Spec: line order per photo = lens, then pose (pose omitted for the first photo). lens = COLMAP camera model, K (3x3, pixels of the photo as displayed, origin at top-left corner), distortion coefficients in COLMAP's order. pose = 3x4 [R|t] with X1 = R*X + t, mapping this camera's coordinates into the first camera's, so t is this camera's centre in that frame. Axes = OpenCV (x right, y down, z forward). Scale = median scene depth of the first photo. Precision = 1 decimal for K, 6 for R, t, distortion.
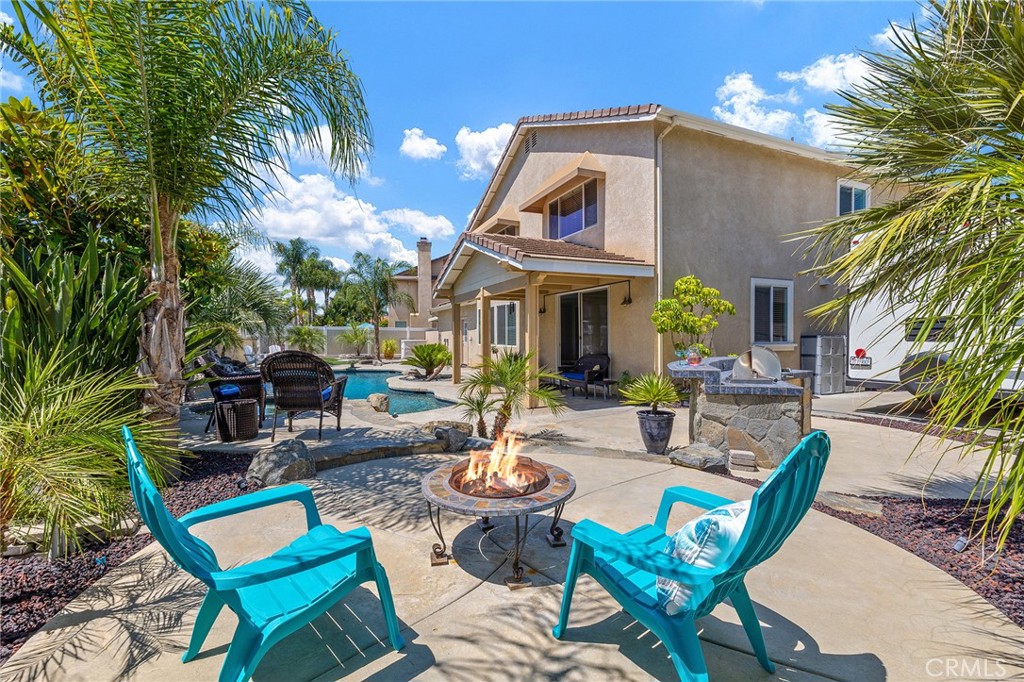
lens RADIAL K [[437.4, 0, 515.1], [0, 437.4, 342.8], [0, 0, 1]] dist [0.004769, -0.001205]
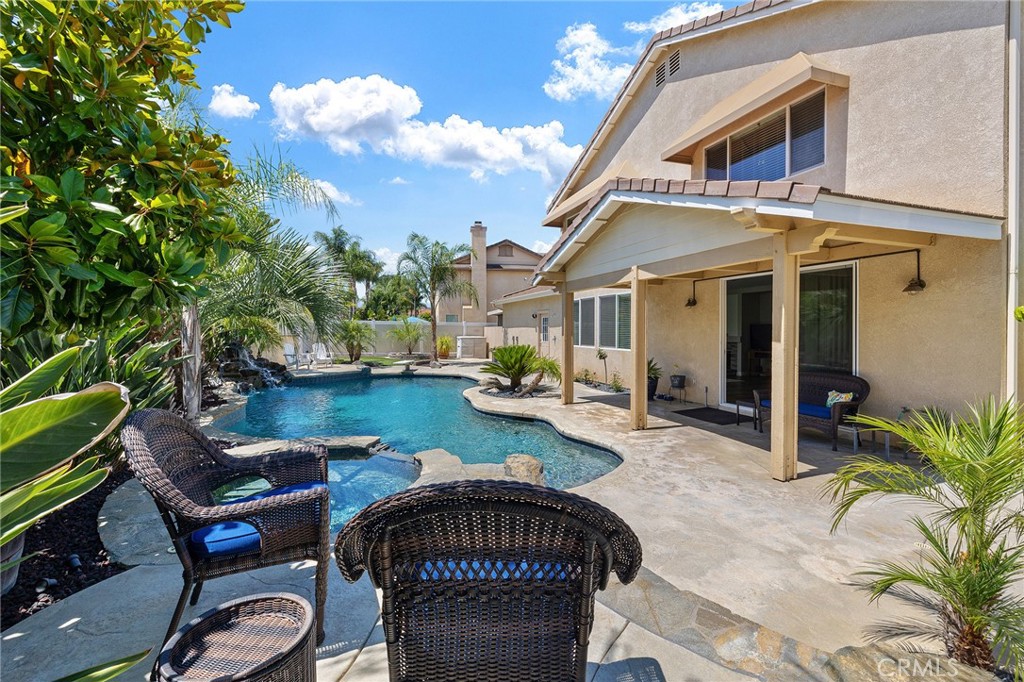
lens RADIAL K [[437.4, 0, 513.9], [0, 437.4, 333.5], [0, 0, 1]] dist [0.004769, -0.001205]
pose [[0.997353, 0.007155, -0.072354, -0.146036], [-0.007533, 0.999959, -0.004949, -0.015165], [0.072315, 0.005481, 0.997367, 0.239709]]
